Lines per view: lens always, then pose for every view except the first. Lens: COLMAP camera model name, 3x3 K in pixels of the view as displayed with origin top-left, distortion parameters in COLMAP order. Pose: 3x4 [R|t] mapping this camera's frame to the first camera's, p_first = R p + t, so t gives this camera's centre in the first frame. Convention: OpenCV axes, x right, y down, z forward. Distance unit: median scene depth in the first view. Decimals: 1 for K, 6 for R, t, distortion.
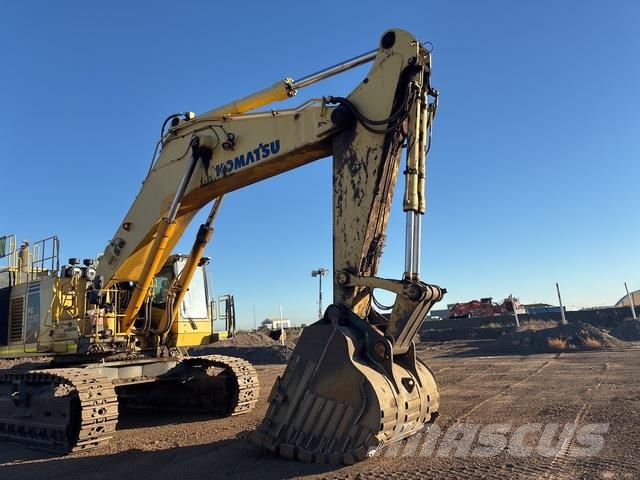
lens RADIAL K [[487.7, 0, 317.5], [0, 487.7, 240.1], [0, 0, 1]] dist [0.050195, -0.067696]
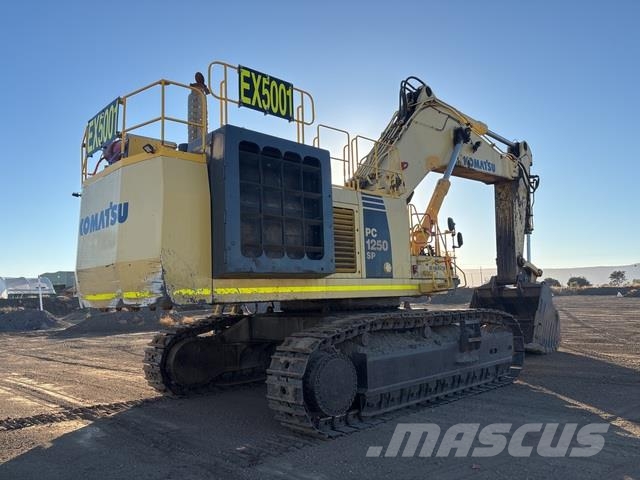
lens RADIAL K [[487.7, 0, 318.5], [0, 487.7, 243.6], [0, 0, 1]] dist [0.050195, -0.067696]
pose [[0.172921, 0.165260, 0.970972, -1.546539], [-0.168618, 0.976236, -0.136127, 0.323877], [-0.970395, -0.140184, 0.196678, 1.135734]]
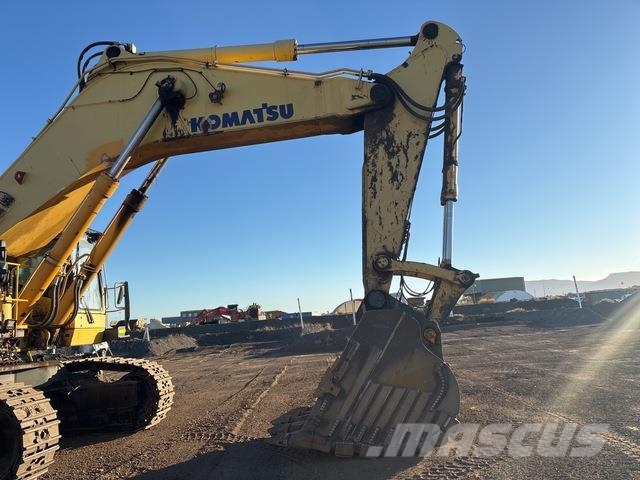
lens RADIAL K [[487.7, 0, 318.0], [0, 487.7, 242.9], [0, 0, 1]] dist [0.050195, -0.067696]
pose [[0.857833, 0.085041, 0.506843, -0.442086], [-0.080319, 0.996280, -0.031220, 0.065672], [-0.507613, -0.013927, 0.861473, 0.197294]]
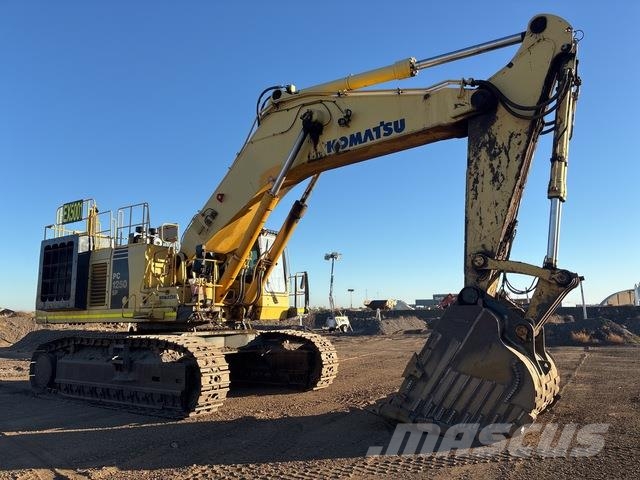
lens RADIAL K [[487.7, 0, 322.8], [0, 487.7, 244.7], [0, 0, 1]] dist [0.050195, -0.067696]
pose [[0.997705, 0.056950, 0.036619, -0.252190], [-0.058423, 0.997470, 0.040511, 0.018472], [-0.034219, -0.042557, 0.998508, -0.001371]]
